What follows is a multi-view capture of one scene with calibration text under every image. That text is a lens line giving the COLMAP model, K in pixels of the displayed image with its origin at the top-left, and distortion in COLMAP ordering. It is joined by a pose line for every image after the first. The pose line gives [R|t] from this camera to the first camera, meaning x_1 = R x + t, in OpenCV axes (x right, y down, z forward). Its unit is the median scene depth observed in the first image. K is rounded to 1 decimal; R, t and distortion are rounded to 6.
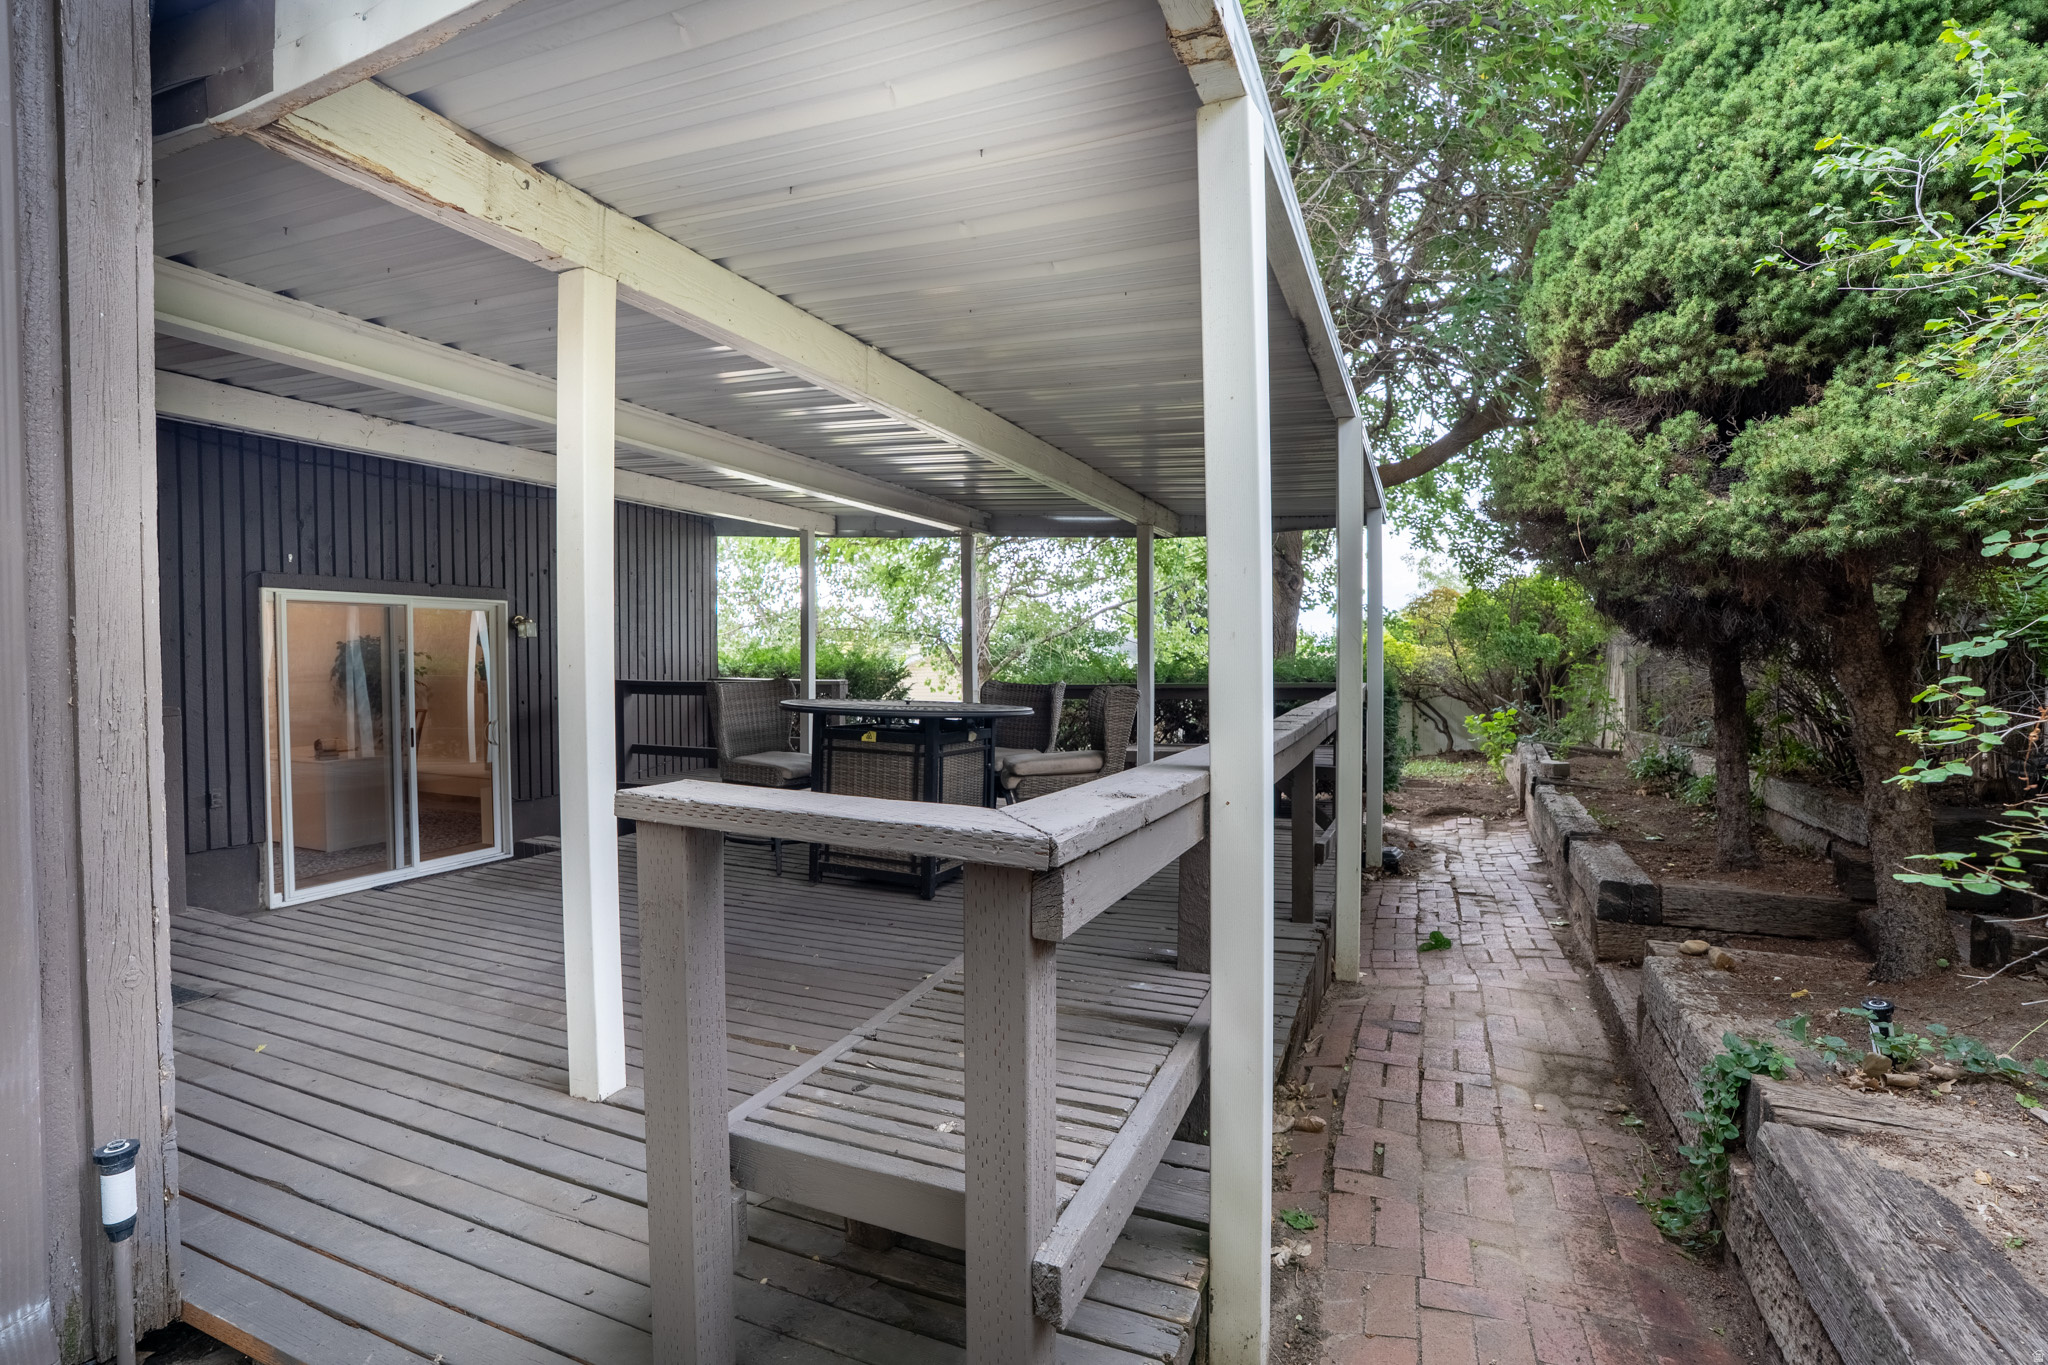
lens RADIAL K [[955.3, 0, 1027.7], [0, 955.3, 676.8], [0, 0, 1]] dist [0.001692, 0.000009]
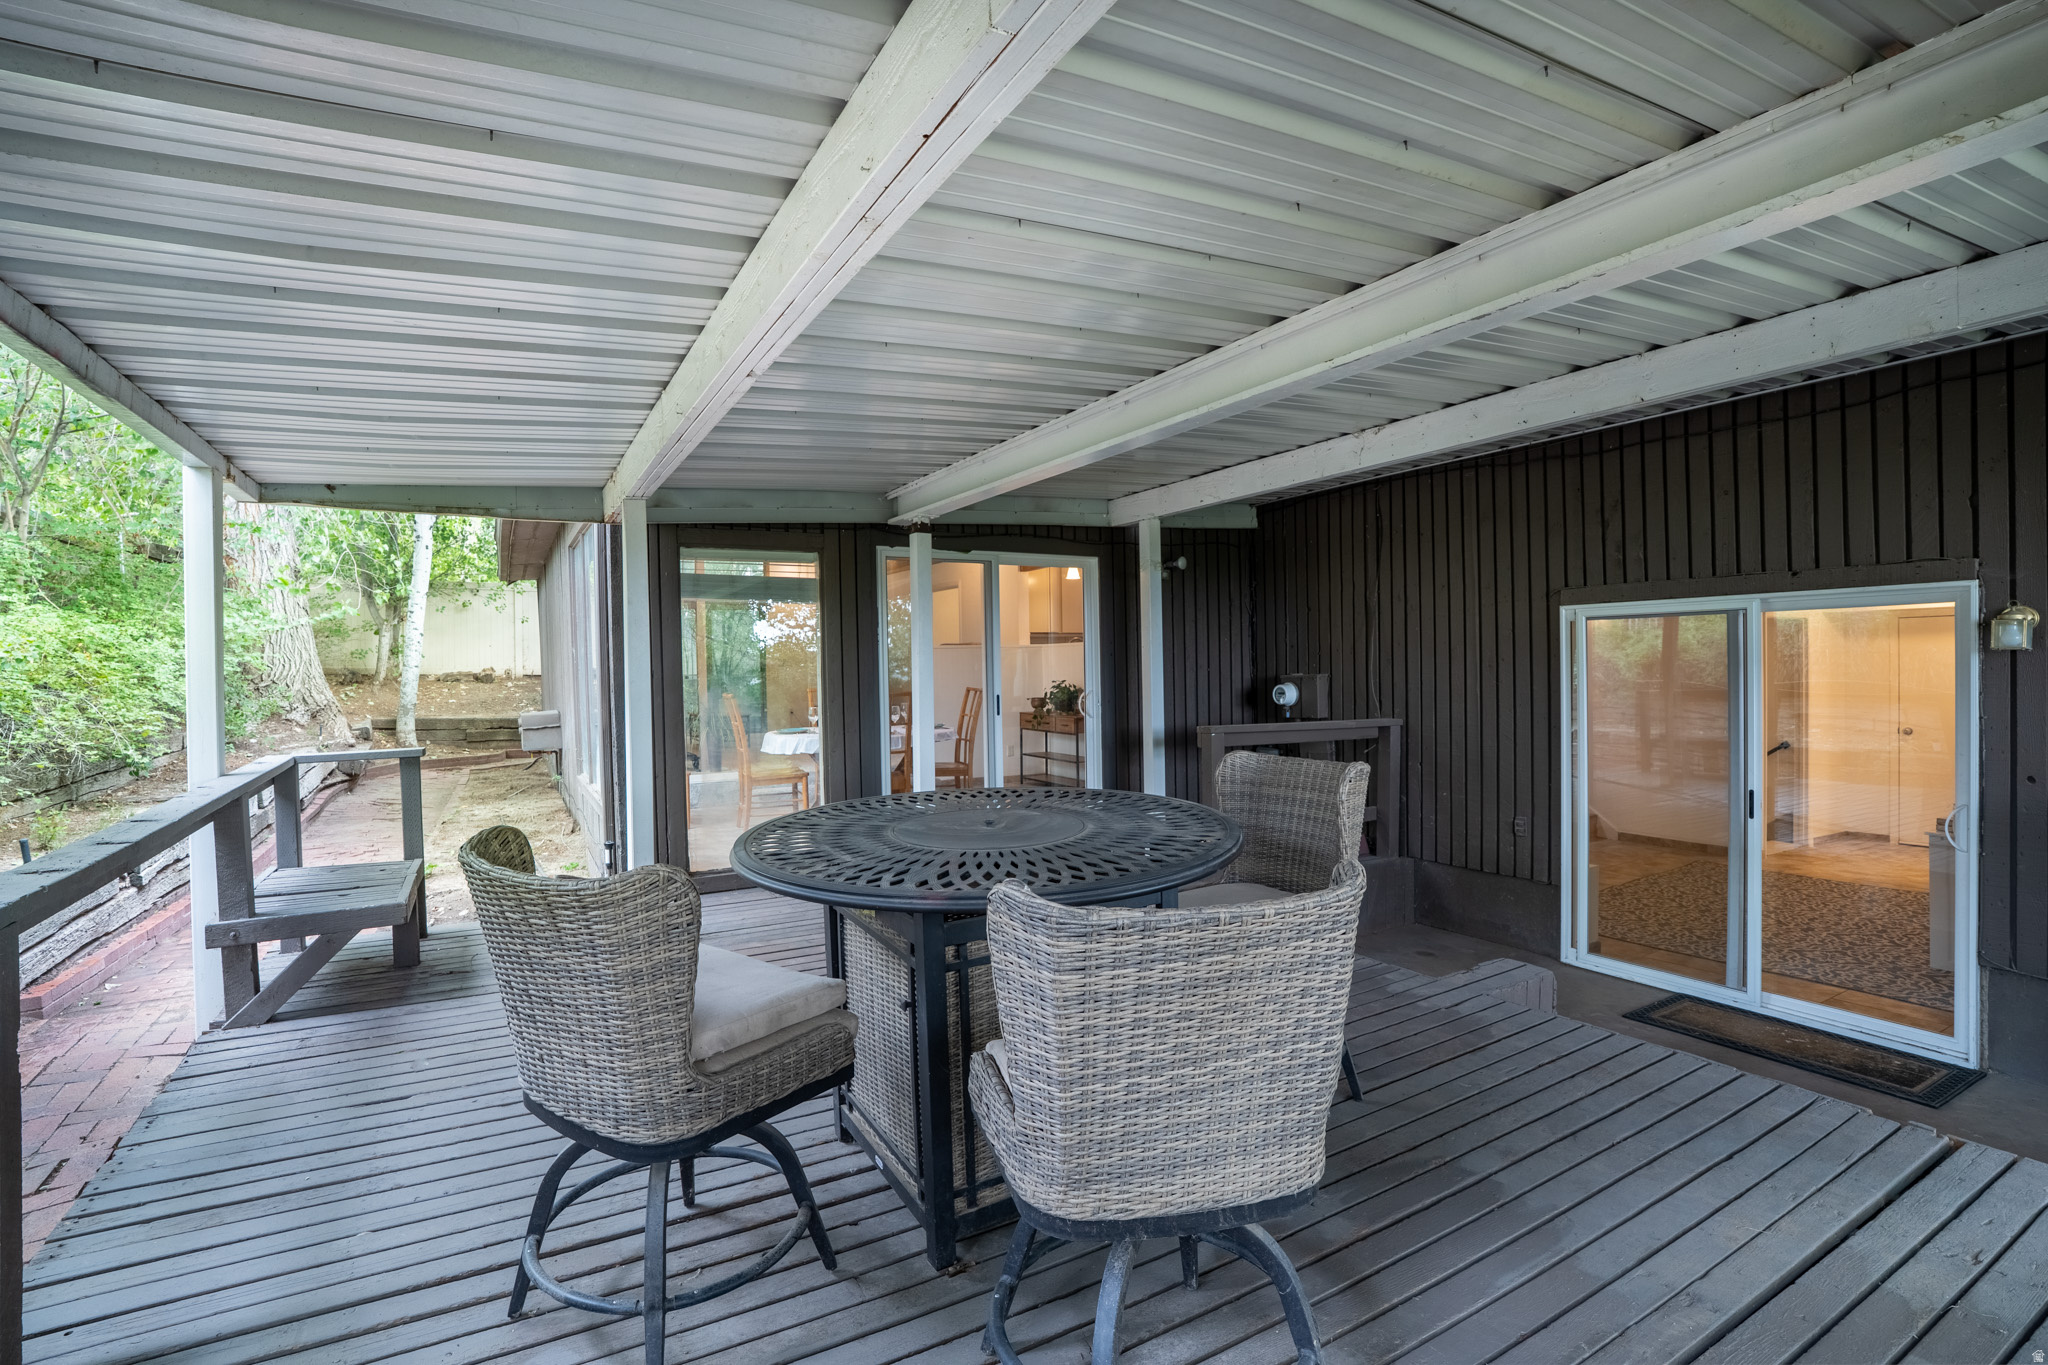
lens RADIAL K [[955.3, 0, 1023.4], [0, 955.3, 677.6], [0, 0, 1]] dist [0.001692, 0.000009]
pose [[-0.606936, 0.016575, -0.794578, 0.228453], [-0.004934, 0.999685, 0.024622, -0.044835], [0.794736, 0.018864, -0.606662, 1.128214]]
